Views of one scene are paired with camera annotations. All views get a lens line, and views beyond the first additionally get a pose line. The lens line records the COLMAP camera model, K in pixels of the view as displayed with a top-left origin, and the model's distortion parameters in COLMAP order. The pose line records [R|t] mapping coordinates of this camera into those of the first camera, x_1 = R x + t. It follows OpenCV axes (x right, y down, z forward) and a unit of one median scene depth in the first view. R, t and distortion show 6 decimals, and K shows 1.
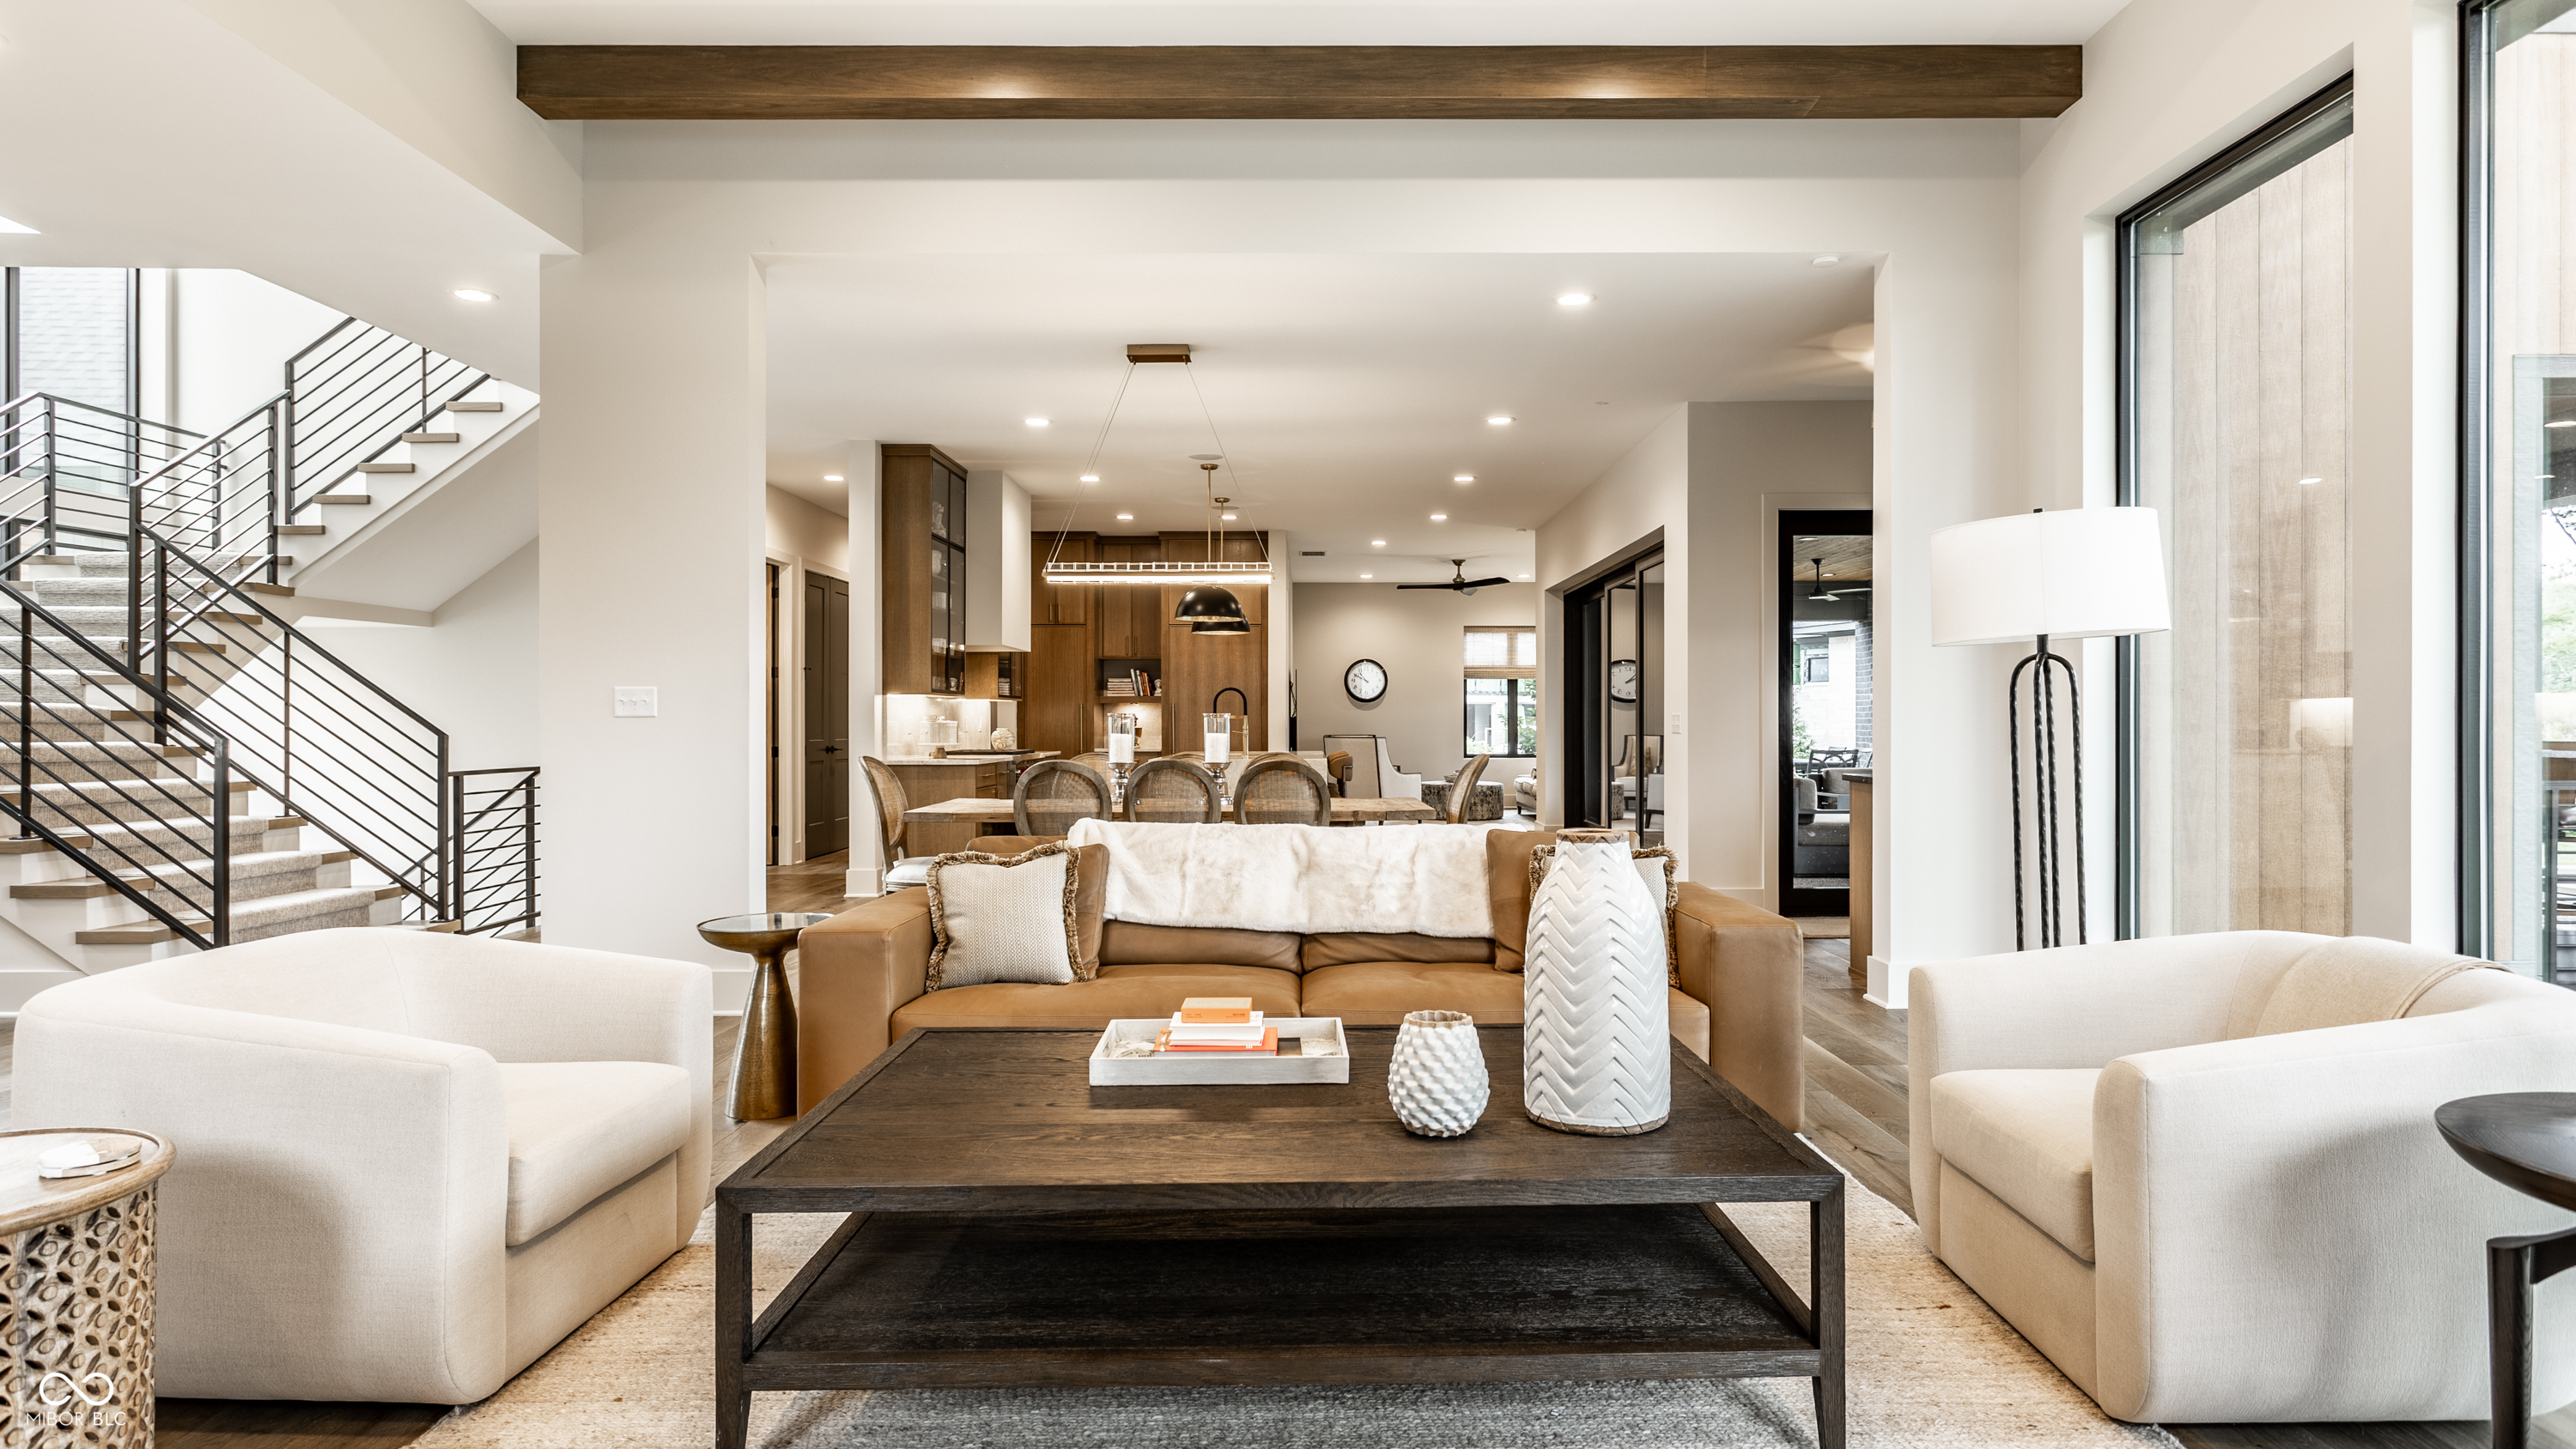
lens RADIAL K [[1357.7, 0, 1311.4], [0, 1357.7, 703.0], [0, 0, 1]] dist [-0.007177, 0.001680]
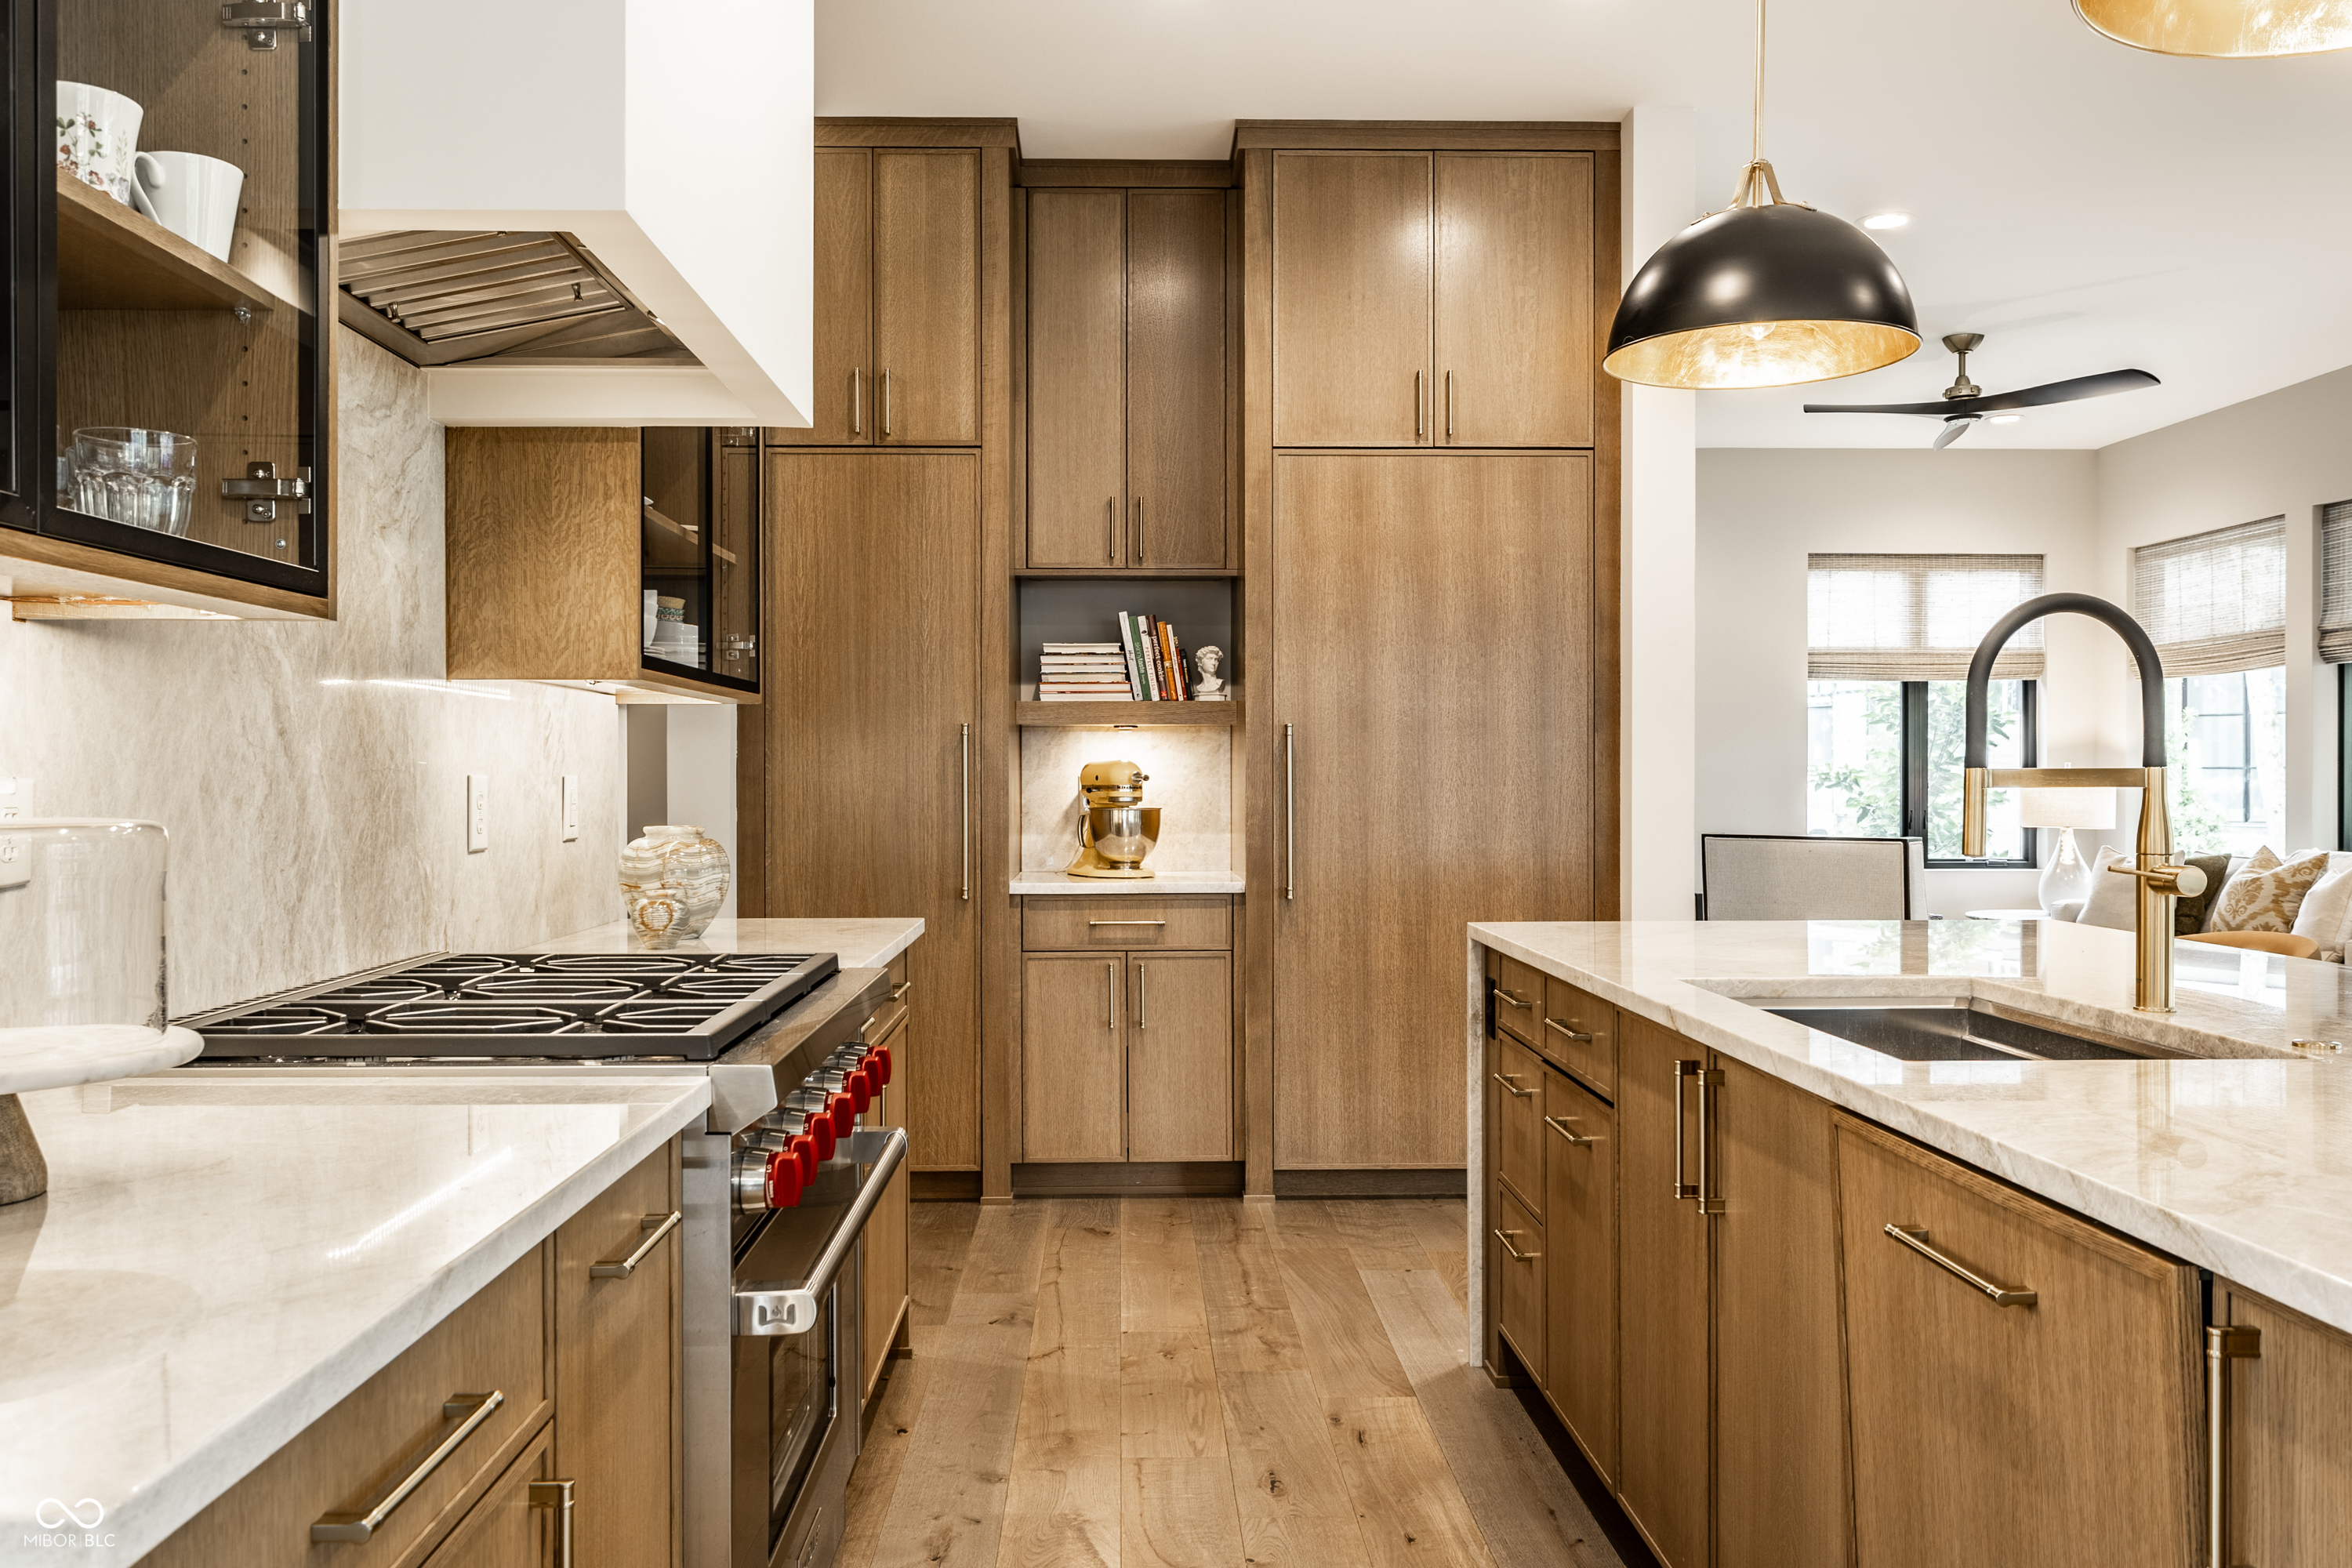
lens RADIAL K [[1800.6, 0, 1164.2], [0, 1800.6, 782.2], [0, 0, 1]] dist [0.011816, -0.000500]
pose [[0.999855, -0.000008, 0.017058, -0.187484], [-0.000303, 0.999834, 0.018204, 0.007852], [-0.017055, -0.018207, 0.999689, 0.866598]]
